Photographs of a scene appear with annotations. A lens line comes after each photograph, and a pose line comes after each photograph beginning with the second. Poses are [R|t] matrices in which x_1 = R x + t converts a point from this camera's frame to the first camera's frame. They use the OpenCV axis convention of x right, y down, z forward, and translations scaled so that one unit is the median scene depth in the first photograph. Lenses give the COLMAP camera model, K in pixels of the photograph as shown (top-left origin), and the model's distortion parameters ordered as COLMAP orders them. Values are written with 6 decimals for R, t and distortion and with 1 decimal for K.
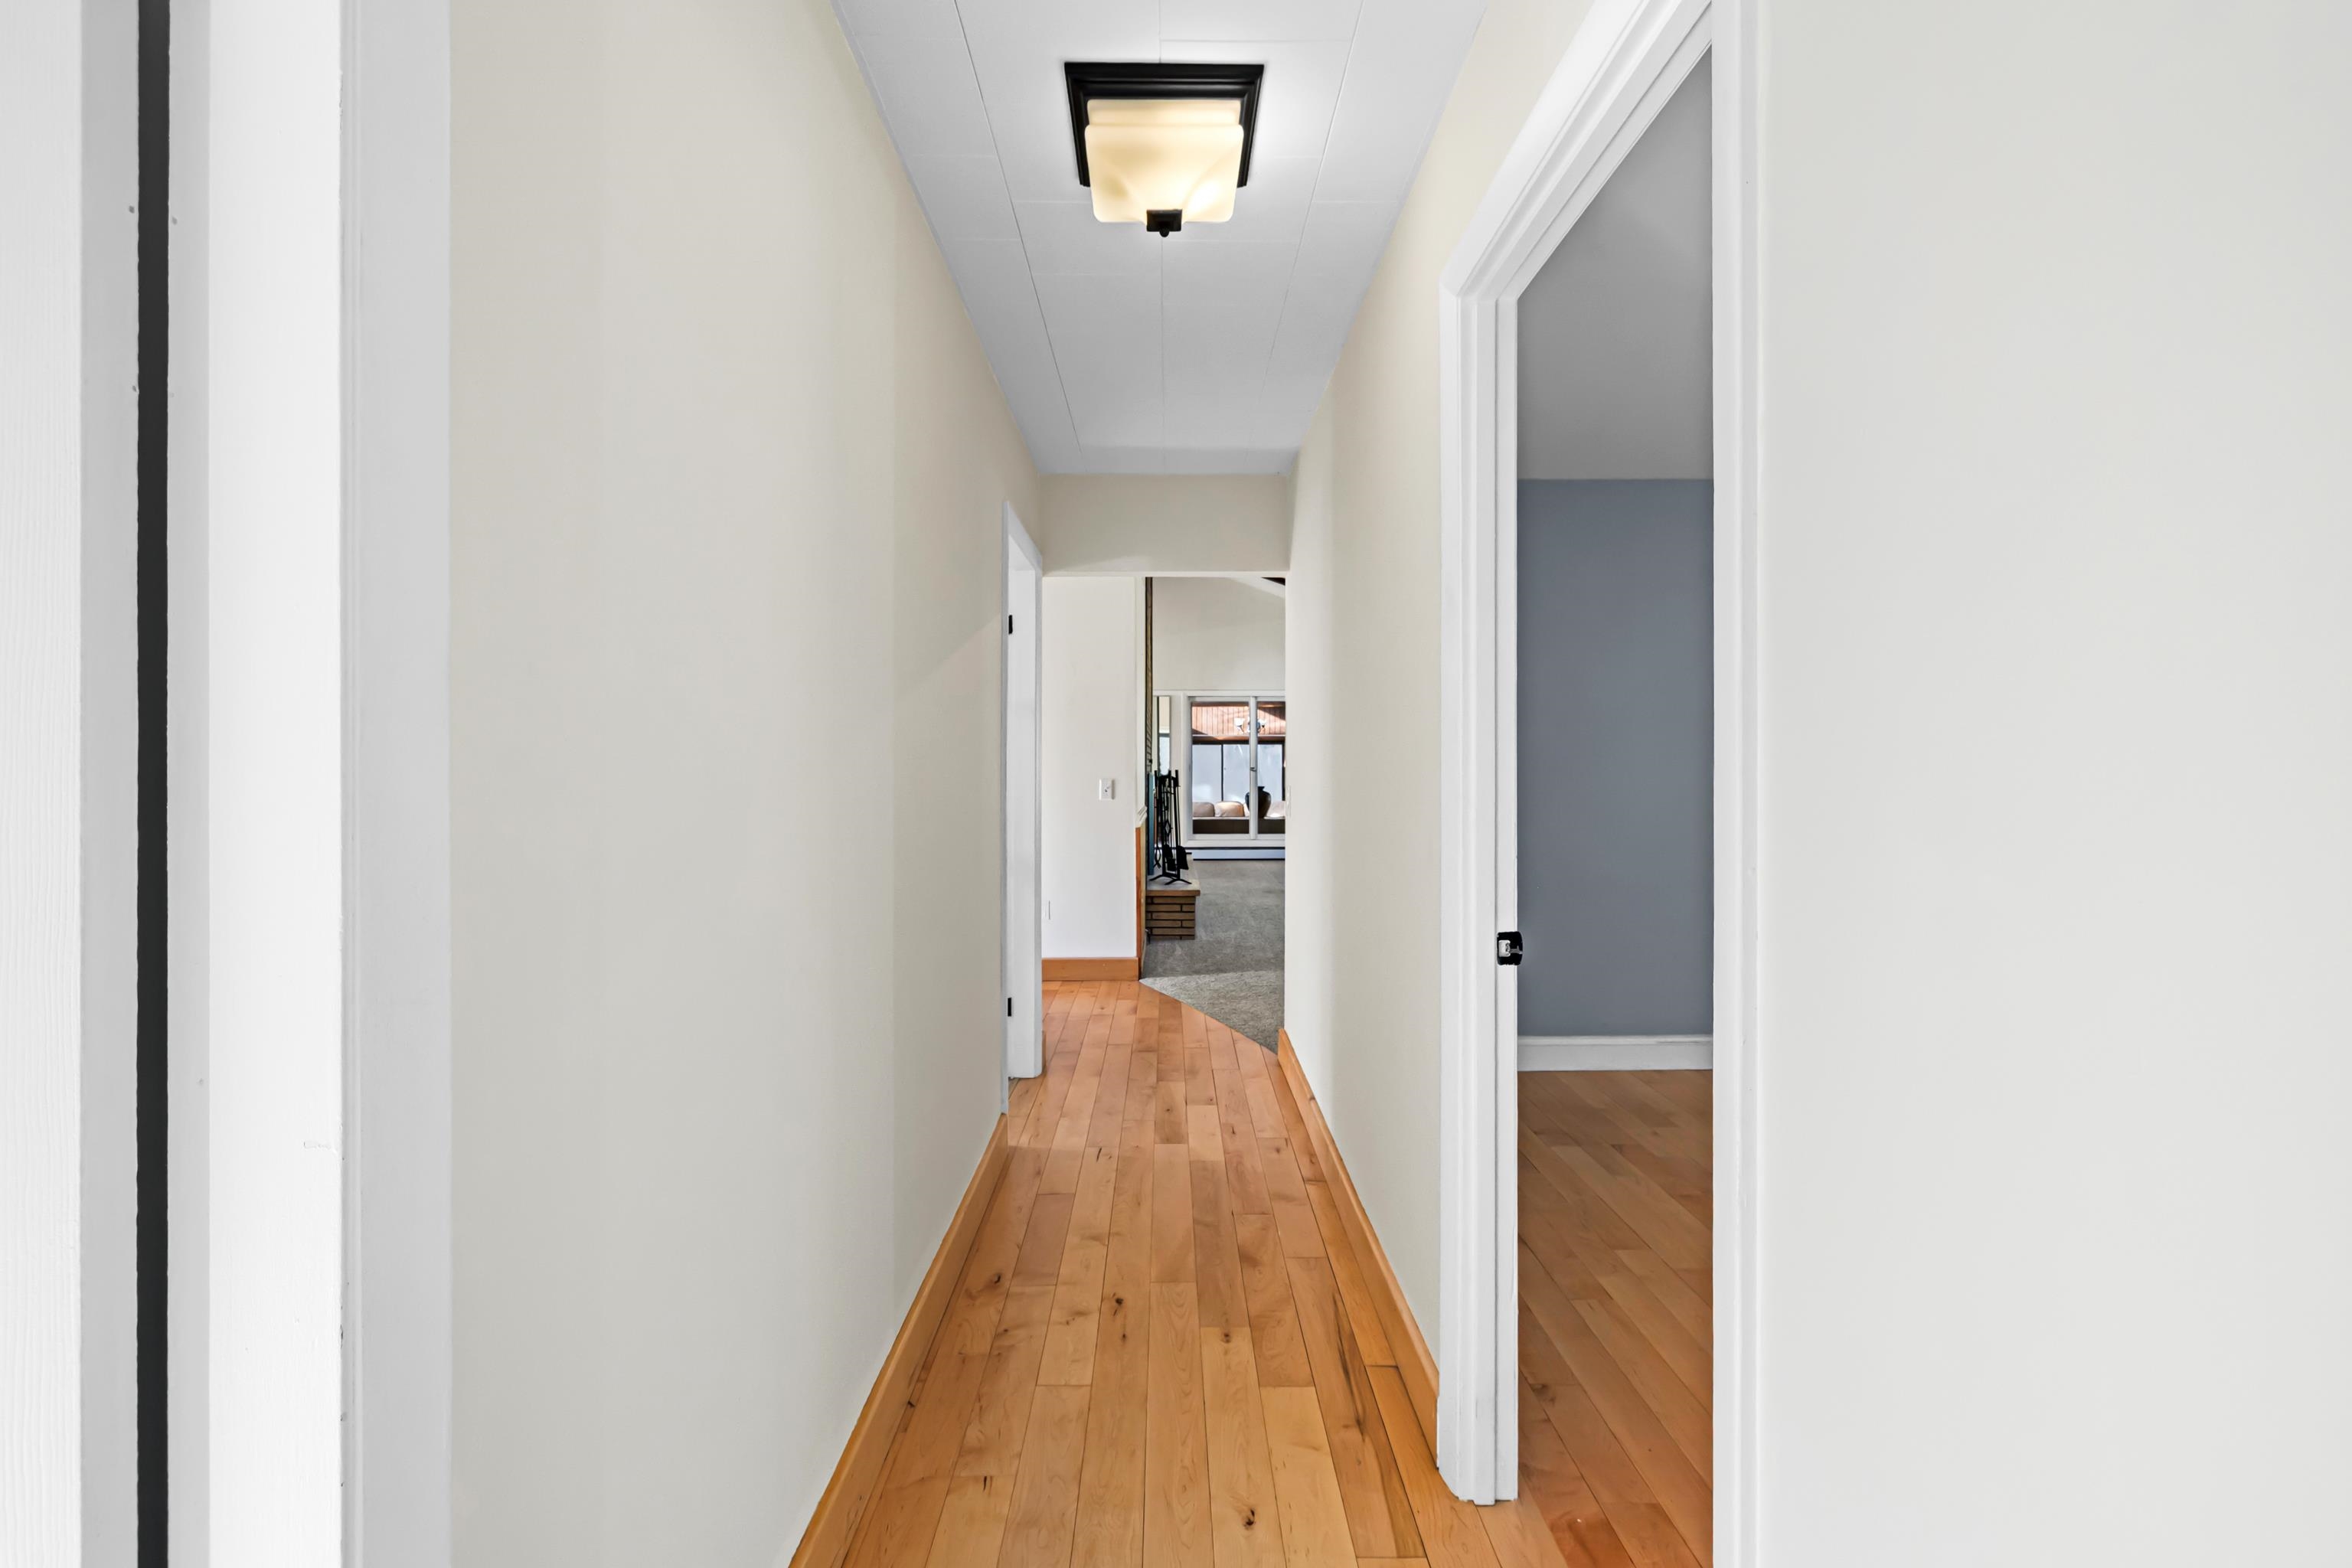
lens RADIAL K [[993.6, 0, 1177.3], [0, 993.6, 775.9], [0, 0, 1]] dist [0.002429, -0.000095]
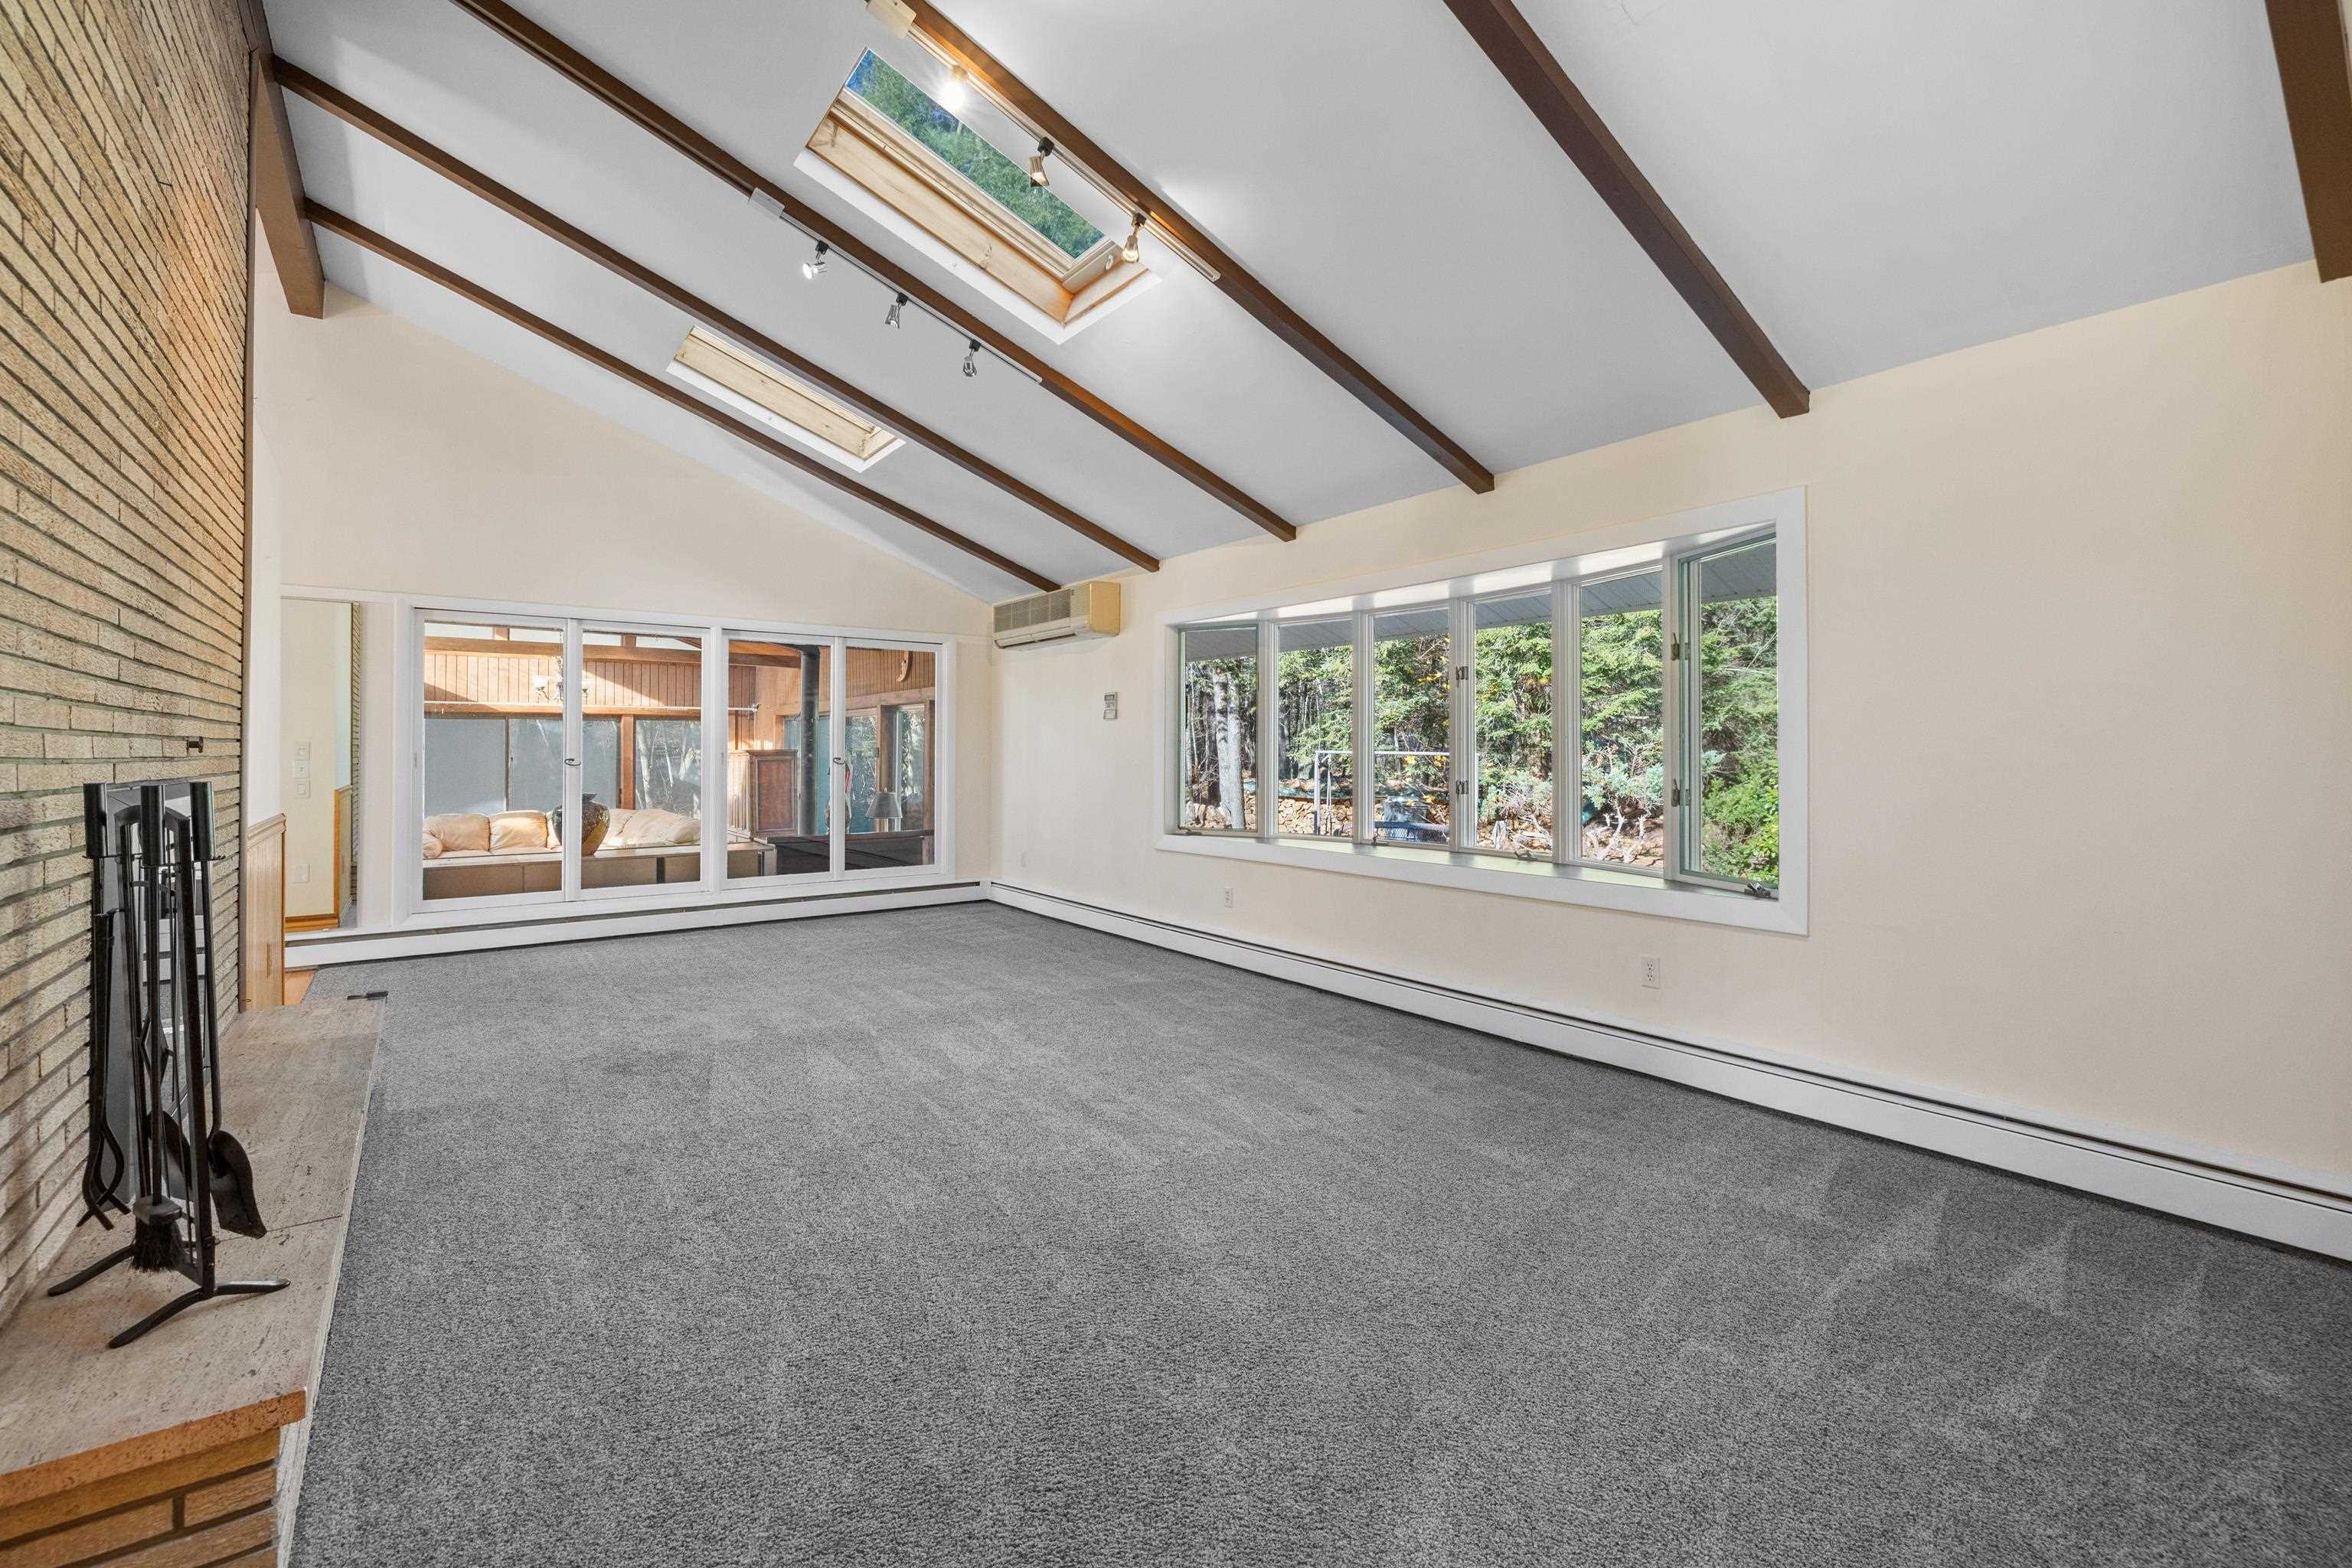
lens RADIAL K [[993.6, 0, 1193.8], [0, 993.6, 775.8], [0, 0, 1]] dist [0.002429, -0.000095]
pose [[0.805312, -0.010905, 0.592751, 0.029554], [0.007134, 0.999937, 0.008703, -0.003510], [-0.592809, -0.002780, 0.805339, 0.370724]]
